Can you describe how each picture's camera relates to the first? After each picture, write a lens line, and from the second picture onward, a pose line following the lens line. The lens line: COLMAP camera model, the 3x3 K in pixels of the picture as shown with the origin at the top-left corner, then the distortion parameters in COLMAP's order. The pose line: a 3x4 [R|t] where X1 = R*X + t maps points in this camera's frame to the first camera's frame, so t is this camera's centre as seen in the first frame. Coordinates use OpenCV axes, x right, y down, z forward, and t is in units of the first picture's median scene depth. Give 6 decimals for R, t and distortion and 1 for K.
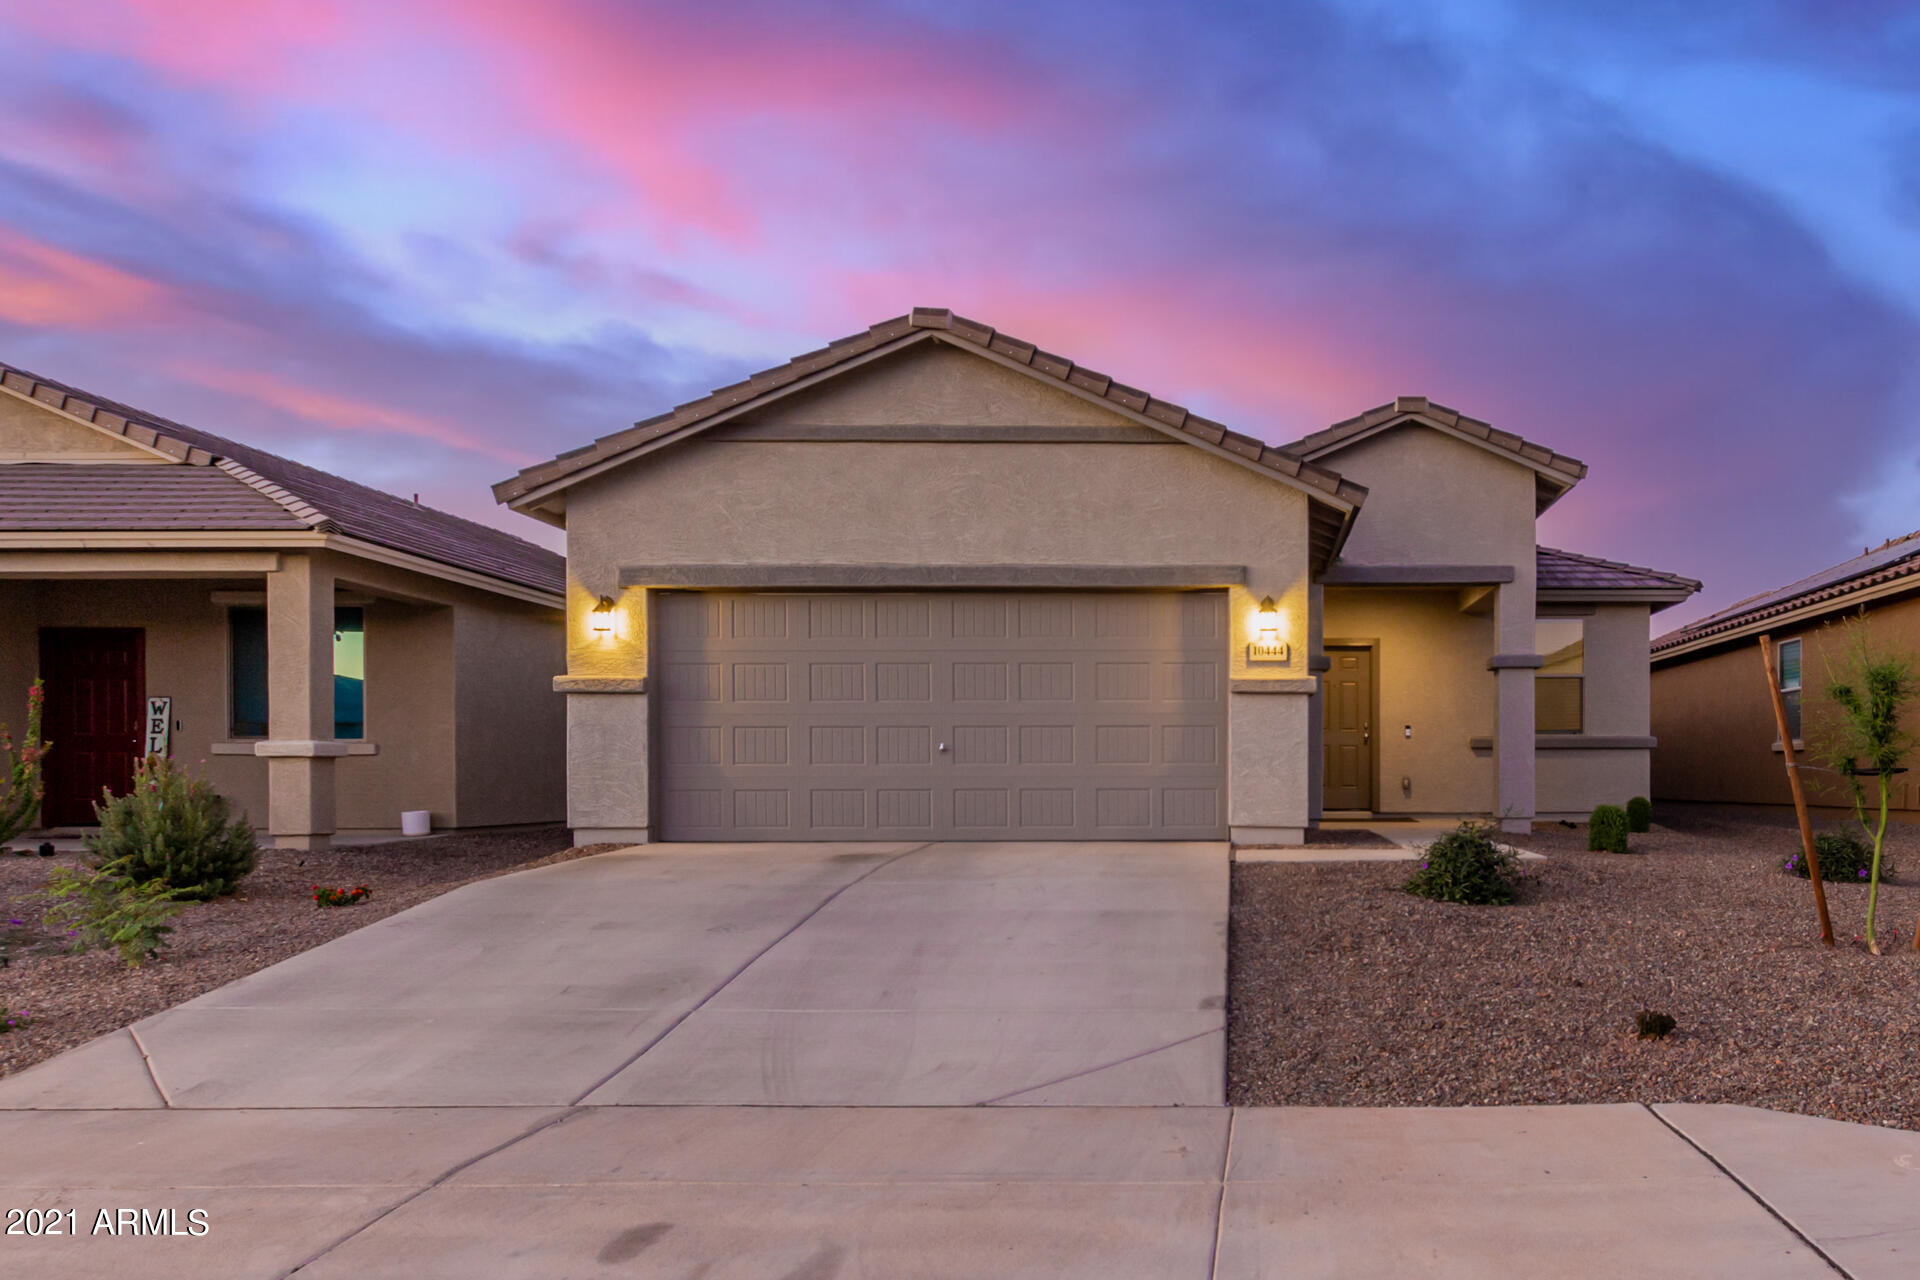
lens RADIAL K [[880.5, 0, 963.9], [0, 880.5, 654.9], [0, 0, 1]] dist [0.002220, 0.000228]
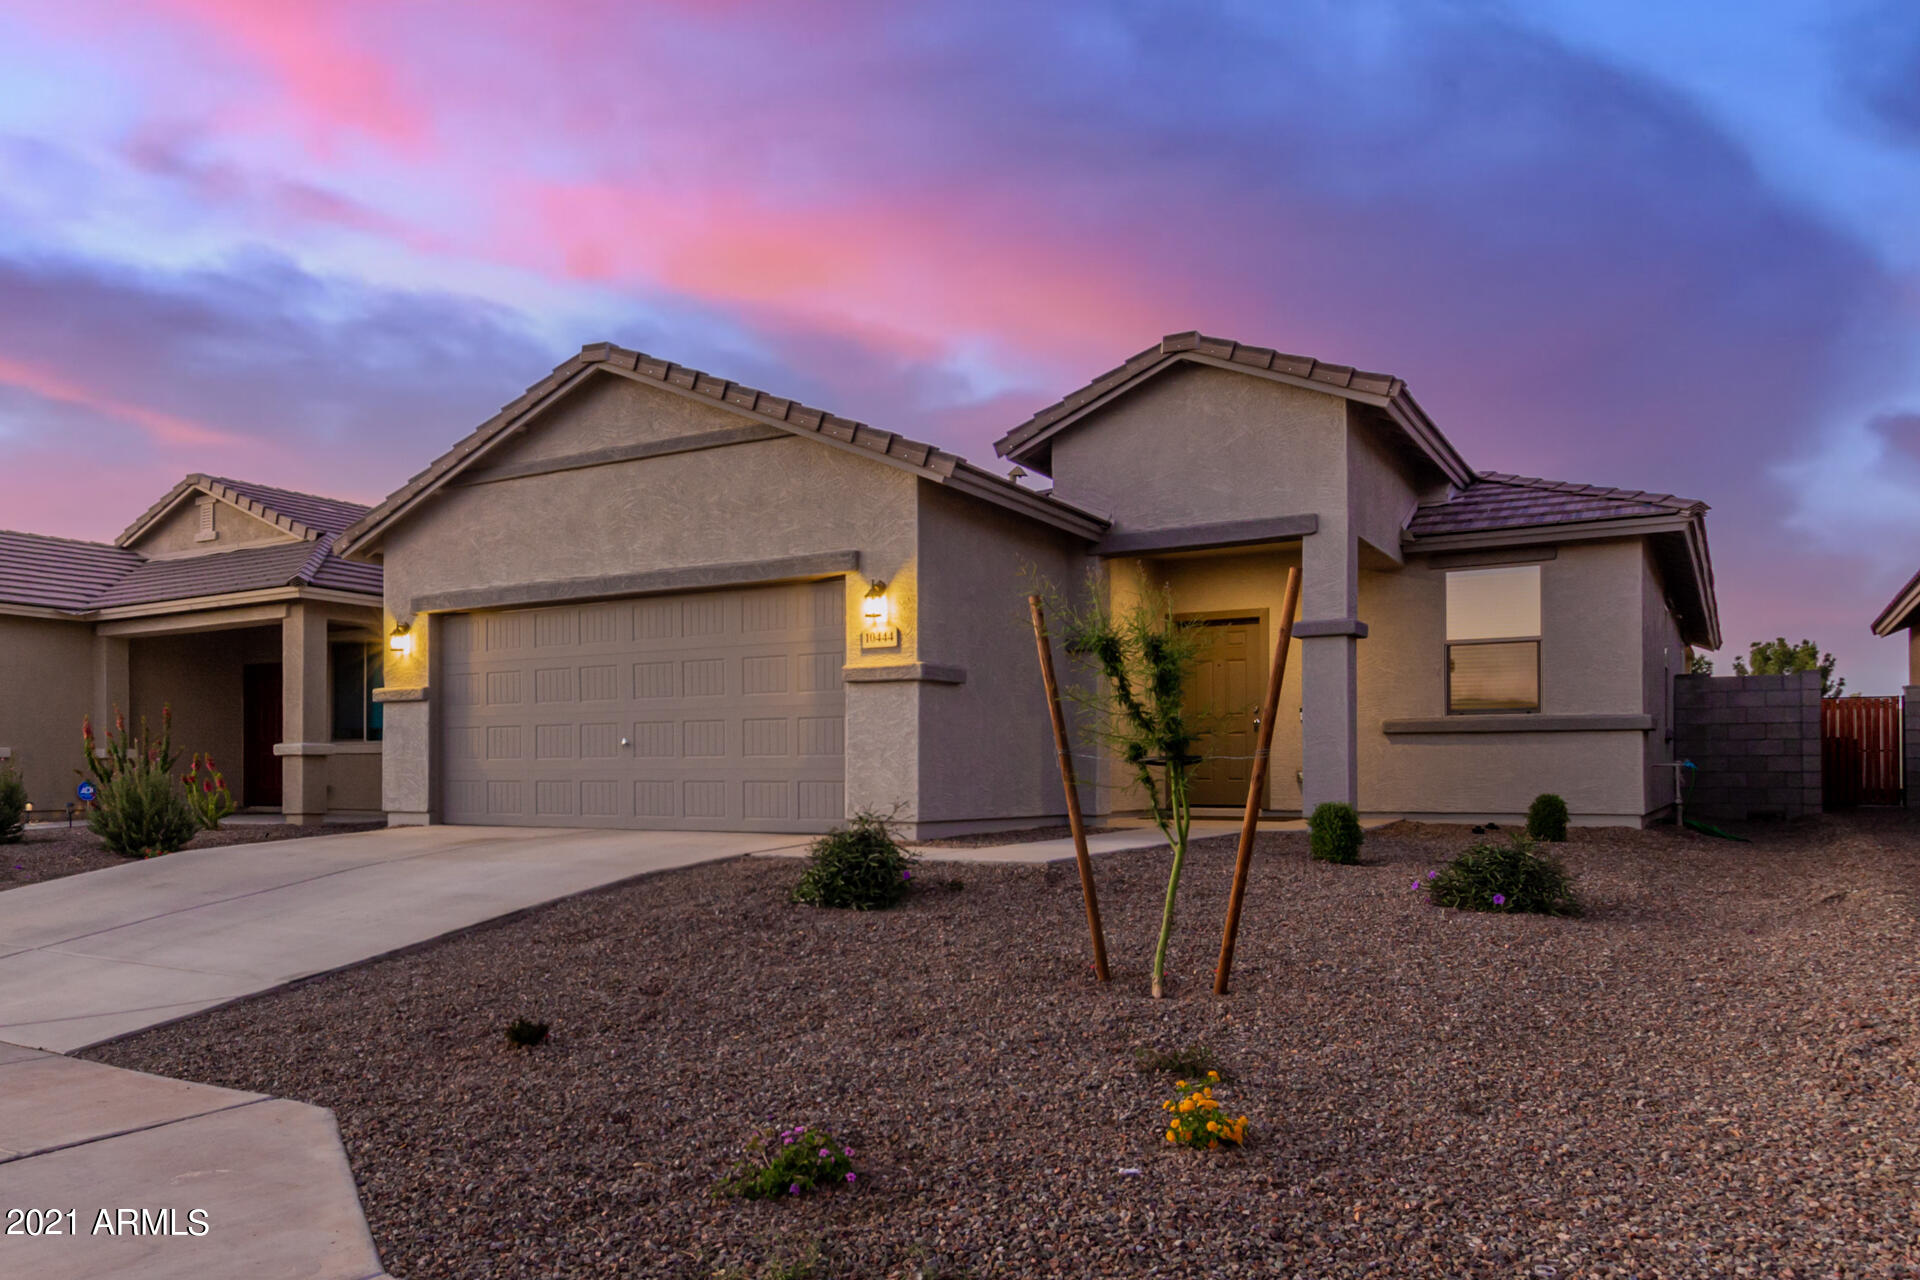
lens RADIAL K [[871.5, 0, 960.0], [0, 871.5, 640.0], [0, 0, 1]] dist [0.001887, 0.000219]
pose [[0.932478, -0.054485, -0.357094, 0.751484], [0.051003, 0.998515, -0.019169, 0.020697], [0.357608, -0.000338, 0.933872, 0.143266]]
